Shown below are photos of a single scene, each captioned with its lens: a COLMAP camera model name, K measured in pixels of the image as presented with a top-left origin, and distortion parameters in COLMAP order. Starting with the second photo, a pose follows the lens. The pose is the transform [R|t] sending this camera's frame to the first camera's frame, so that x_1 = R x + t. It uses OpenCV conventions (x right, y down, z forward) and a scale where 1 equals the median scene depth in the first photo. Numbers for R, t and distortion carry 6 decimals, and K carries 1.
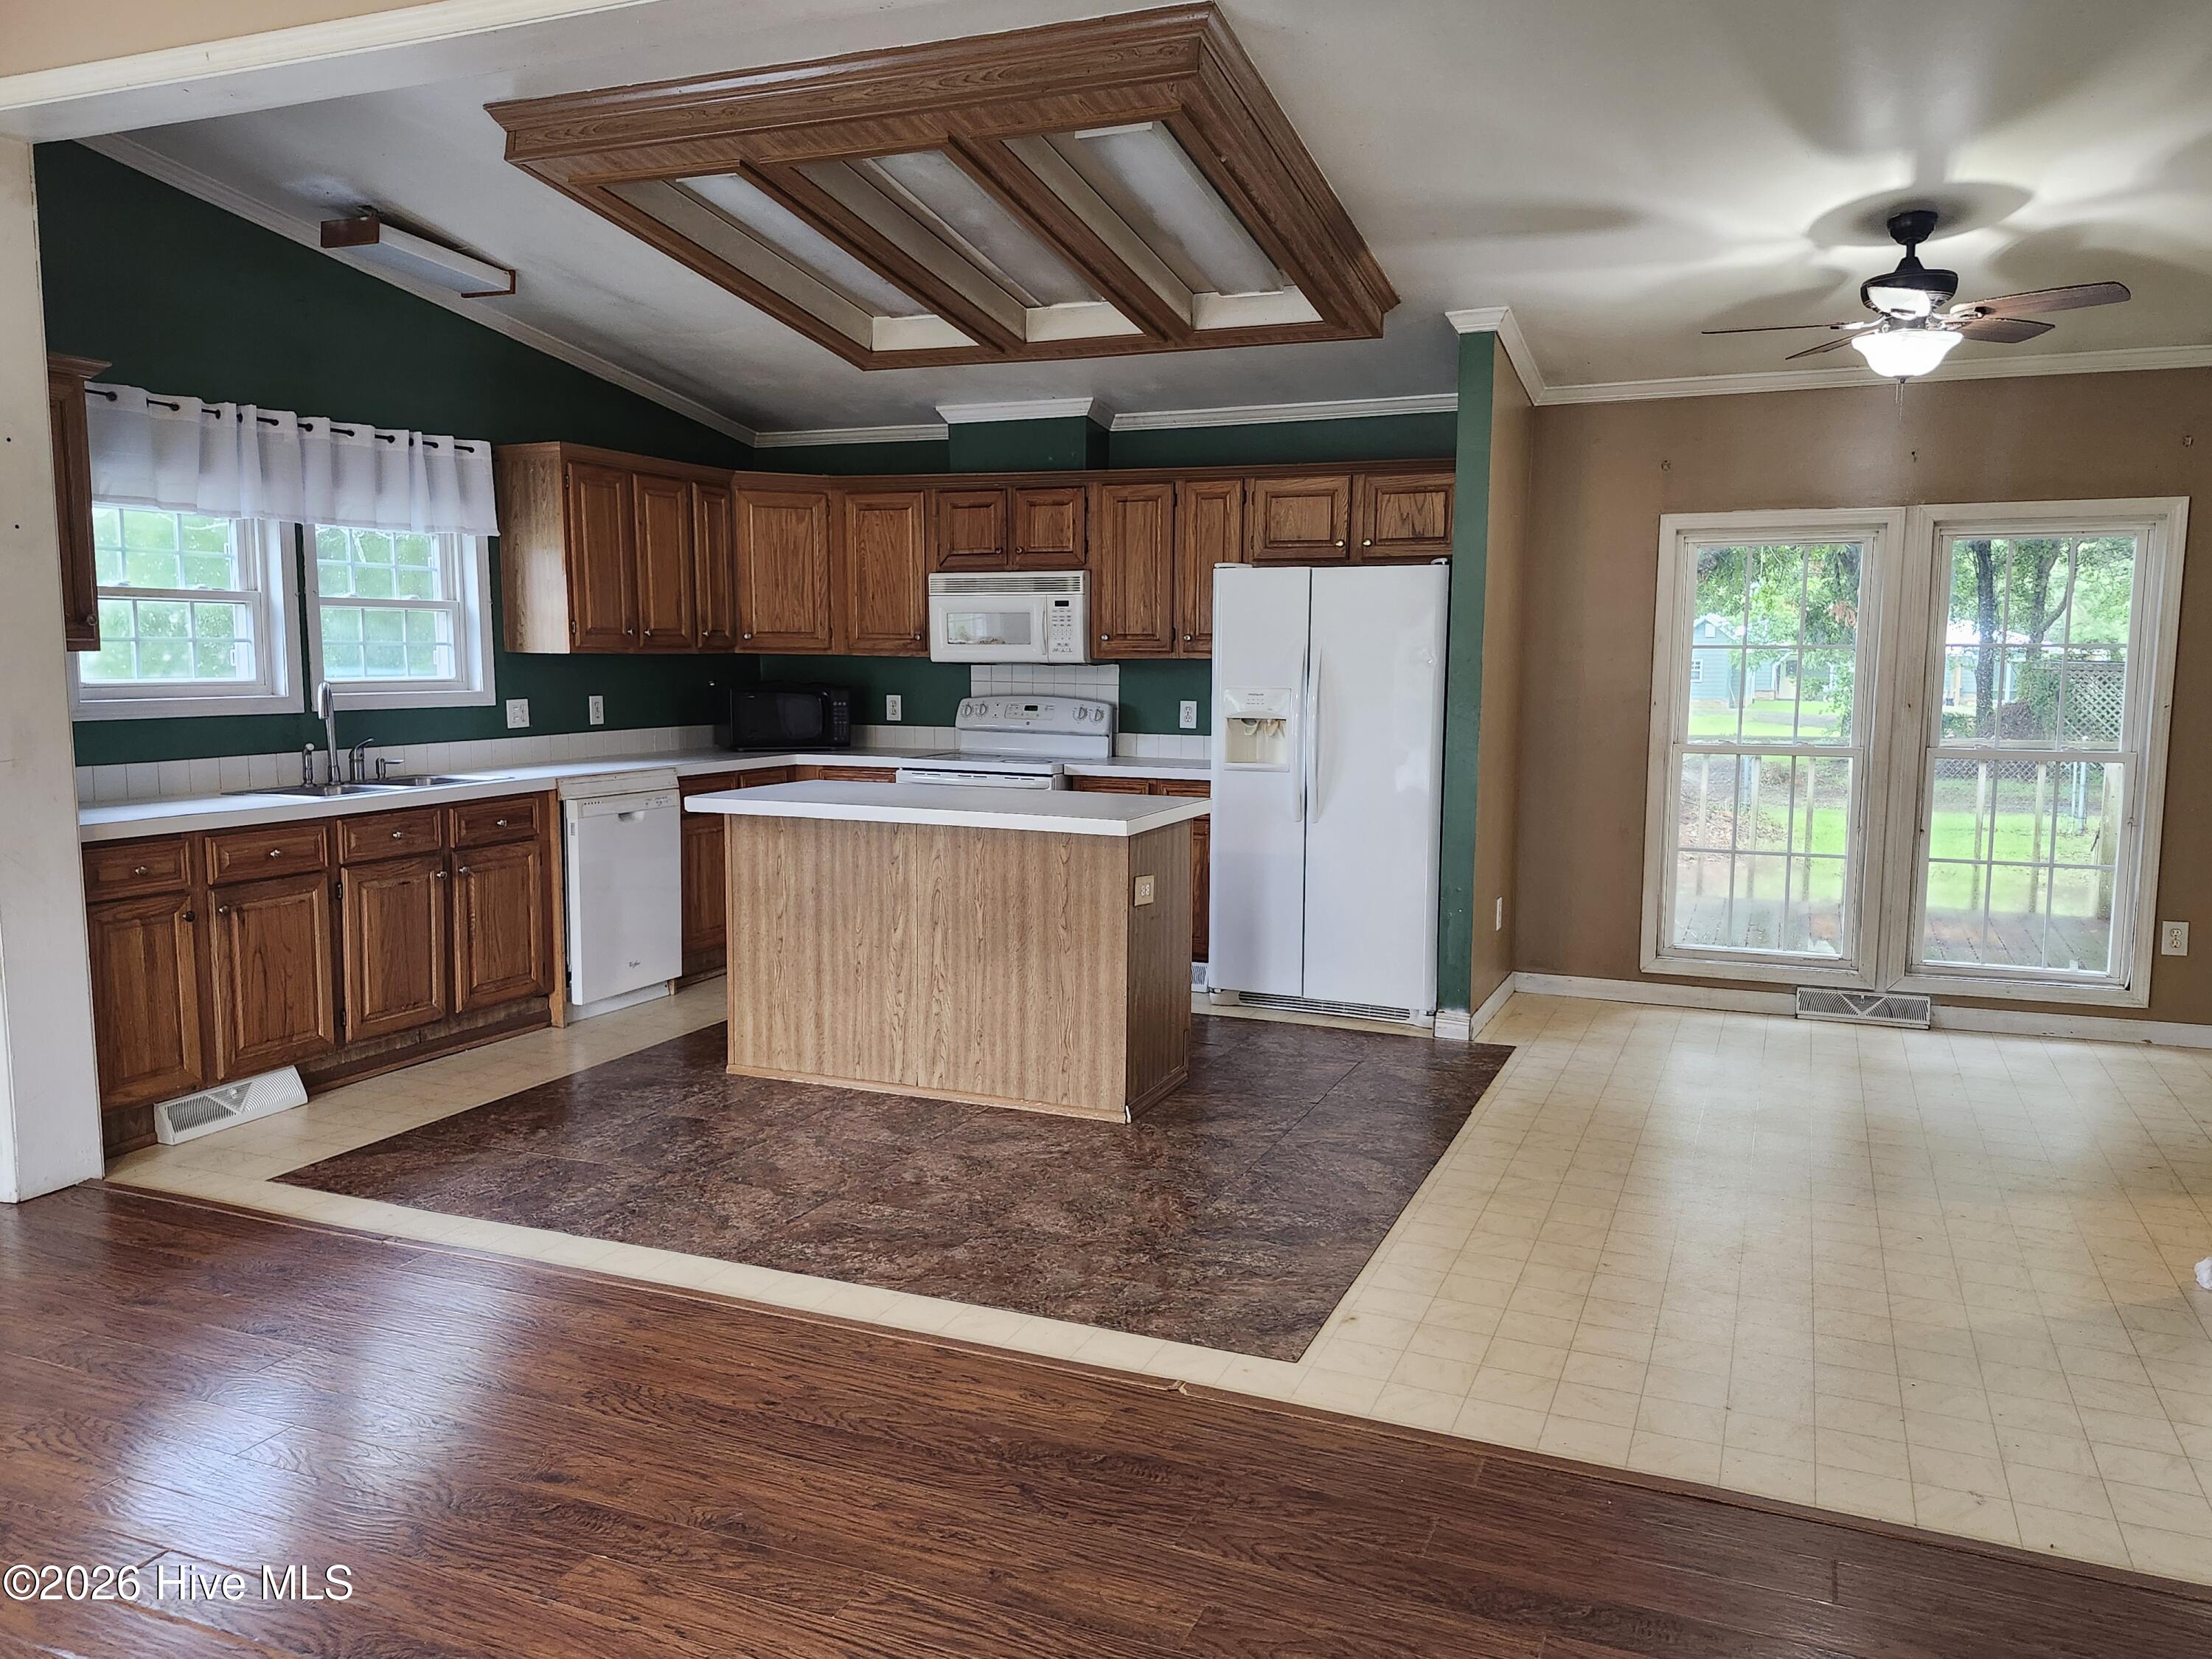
lens RADIAL K [[1625.6, 0, 1111.4], [0, 1625.6, 833.3], [0, 0, 1]] dist [0.114254, -0.166477]
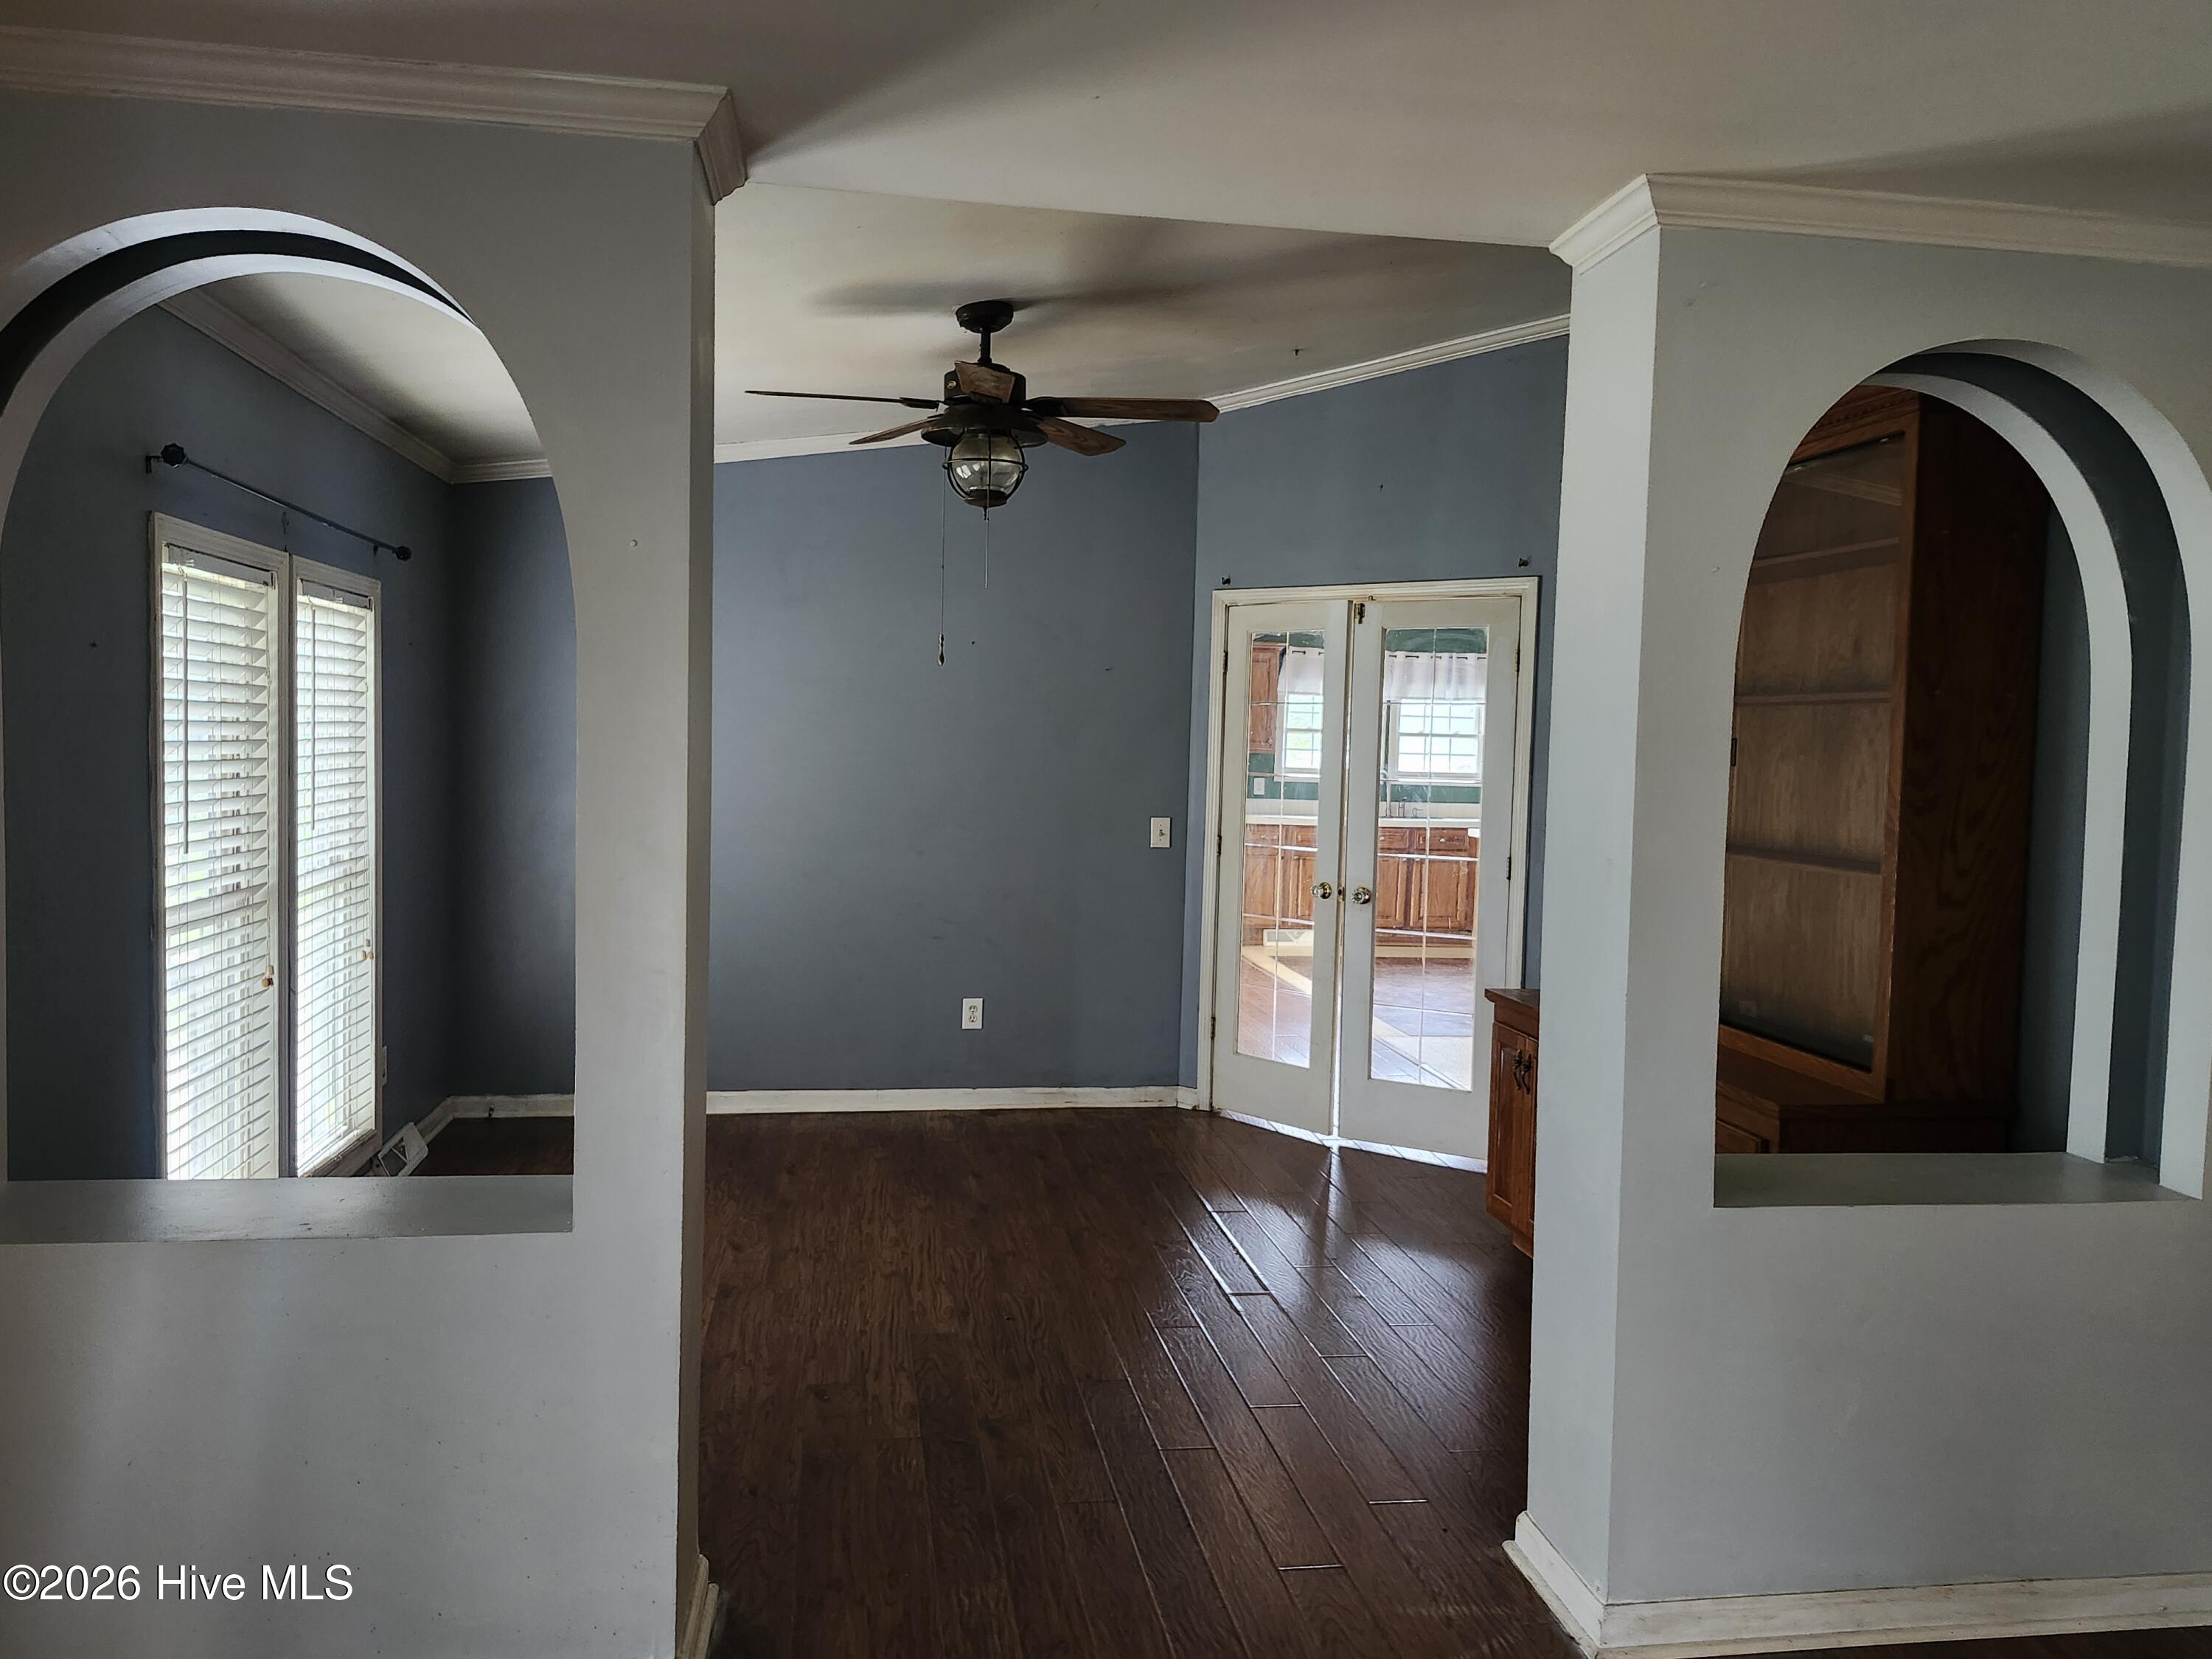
lens RADIAL K [[1625.6, 0, 1111.4], [0, 1625.6, 833.3], [0, 0, 1]] dist [0.114254, -0.166477]
pose [[0.522438, 0.057499, -0.850736, 1.290643], [-0.121641, 0.992545, -0.007617, 0.057637], [0.843956, 0.107463, 0.525538, -0.480203]]
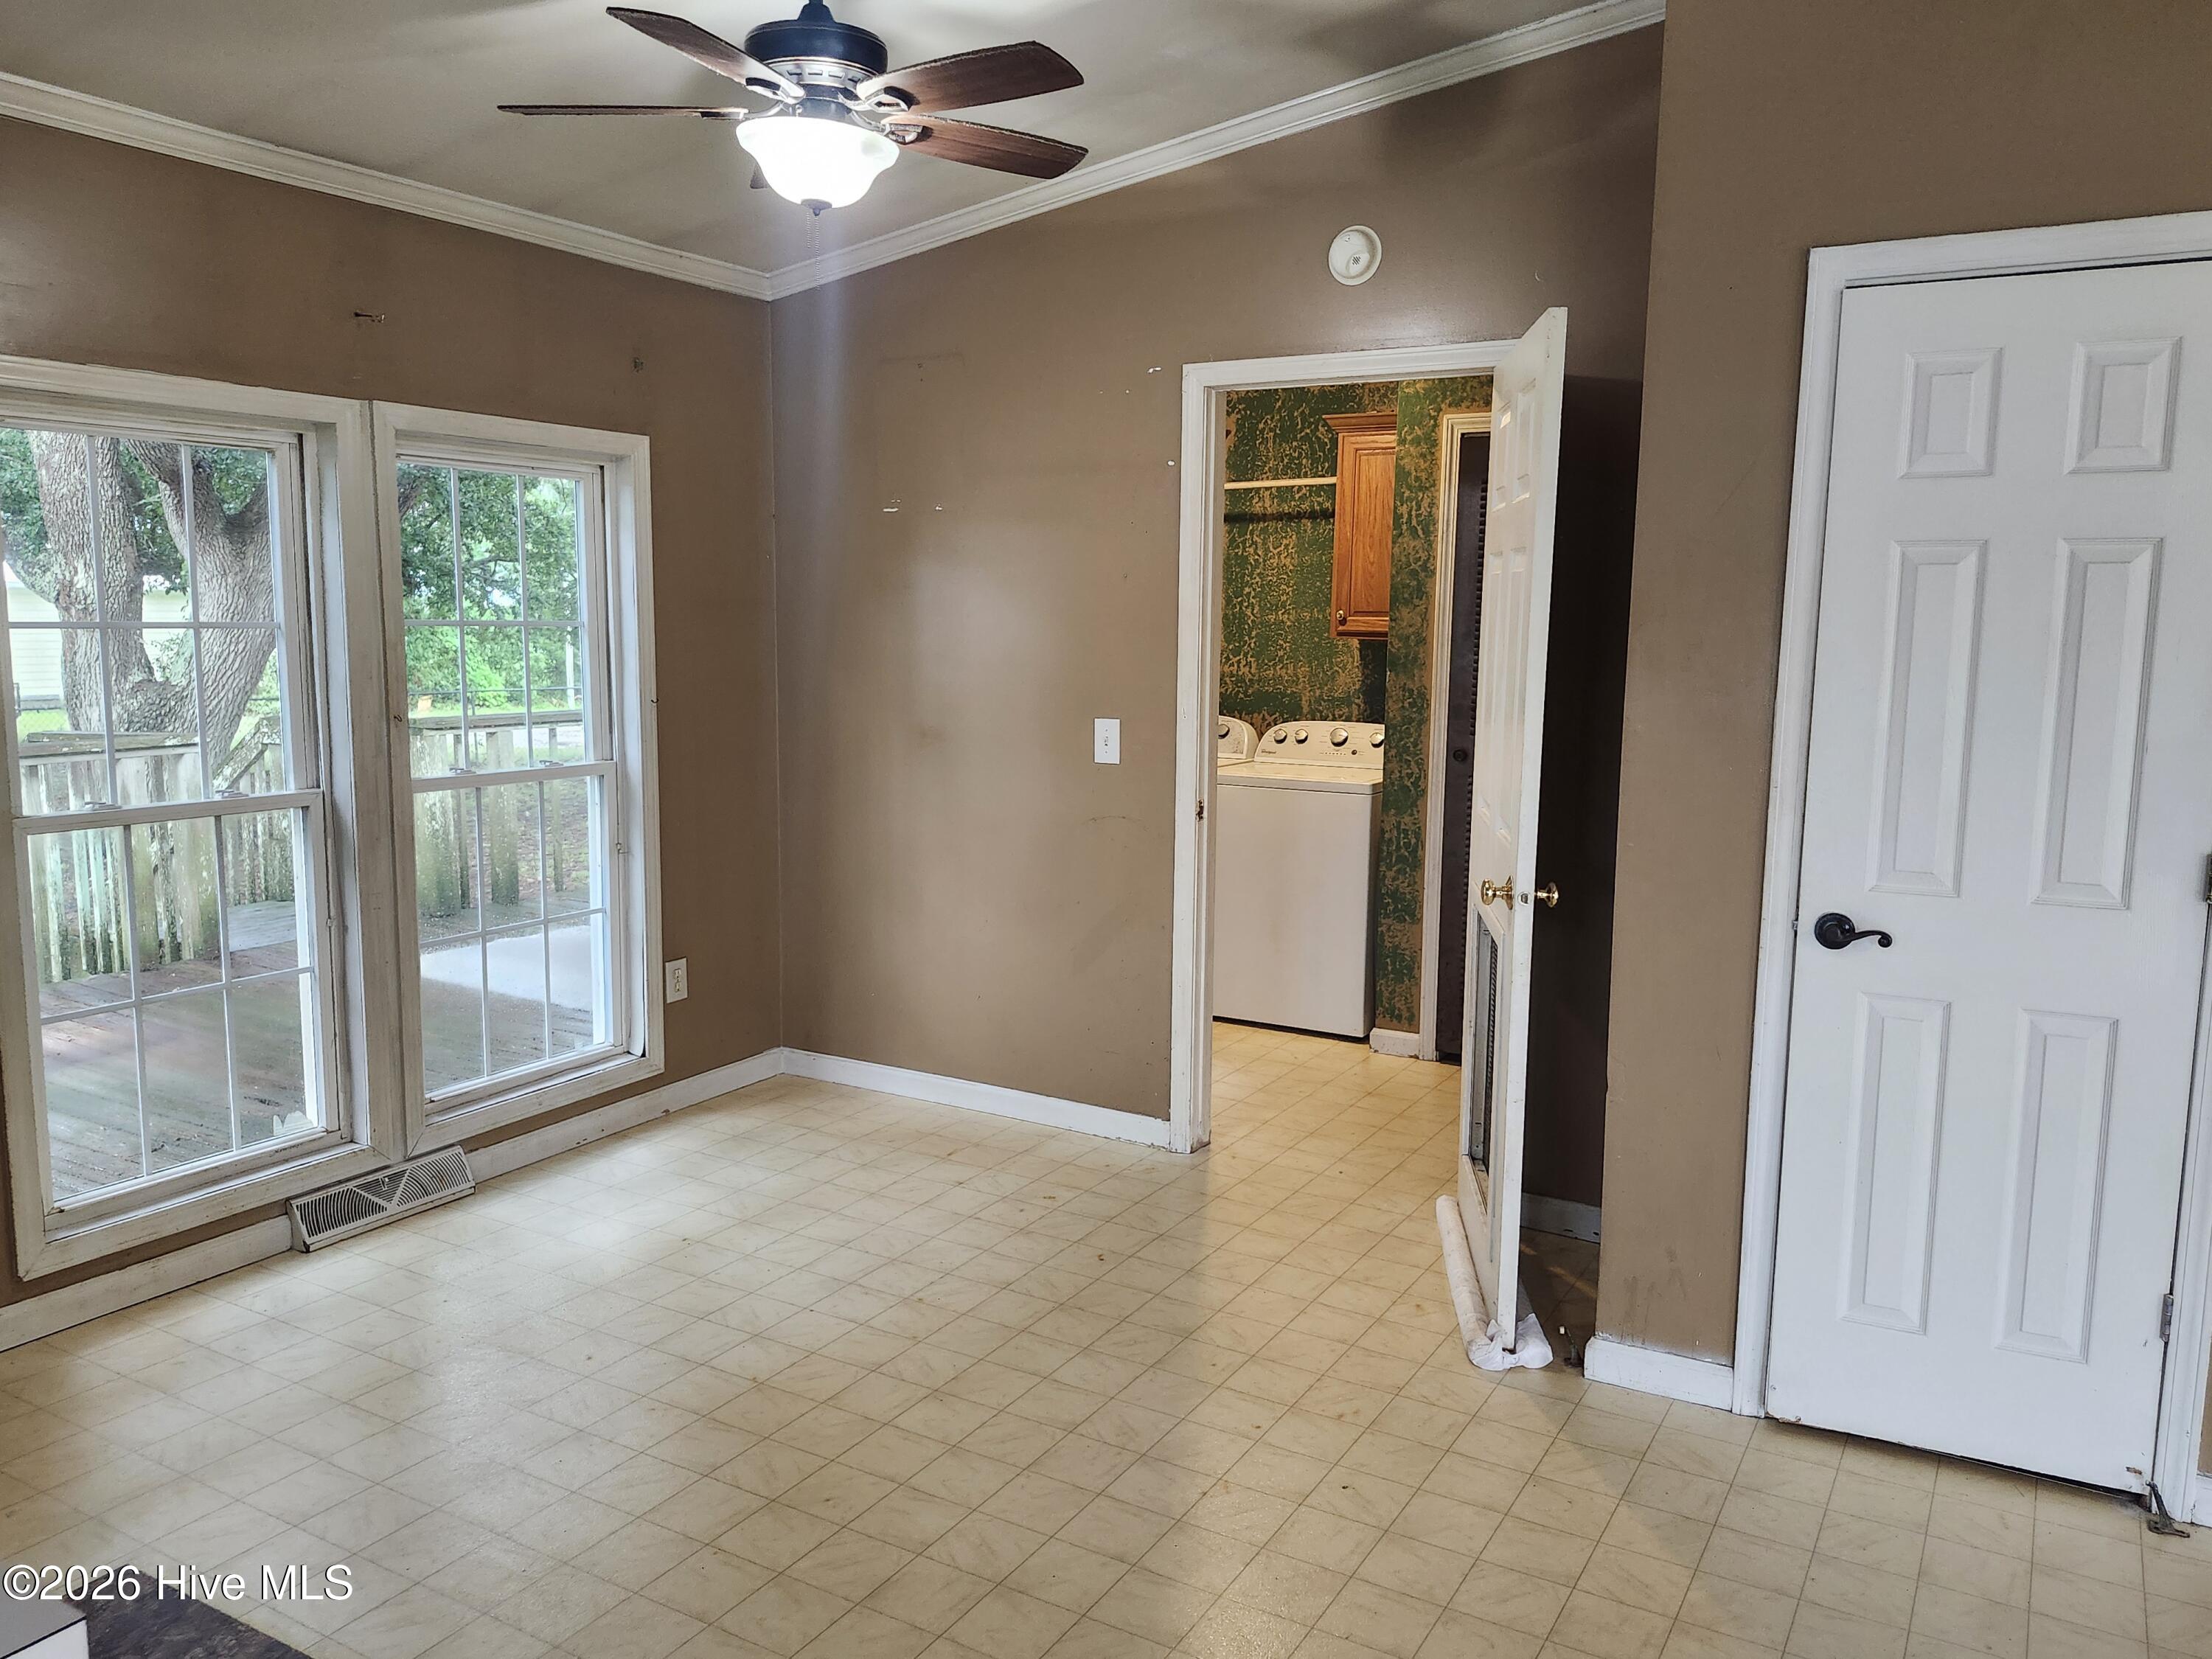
lens RADIAL K [[1625.6, 0, 1111.4], [0, 1625.6, 833.3], [0, 0, 1]] dist [0.114254, -0.166477]
pose [[0.131577, -0.136096, 0.981919, -0.137412], [0.104746, 0.986895, 0.122749, -0.098364], [-0.985757, 0.086701, 0.144108, 0.764907]]
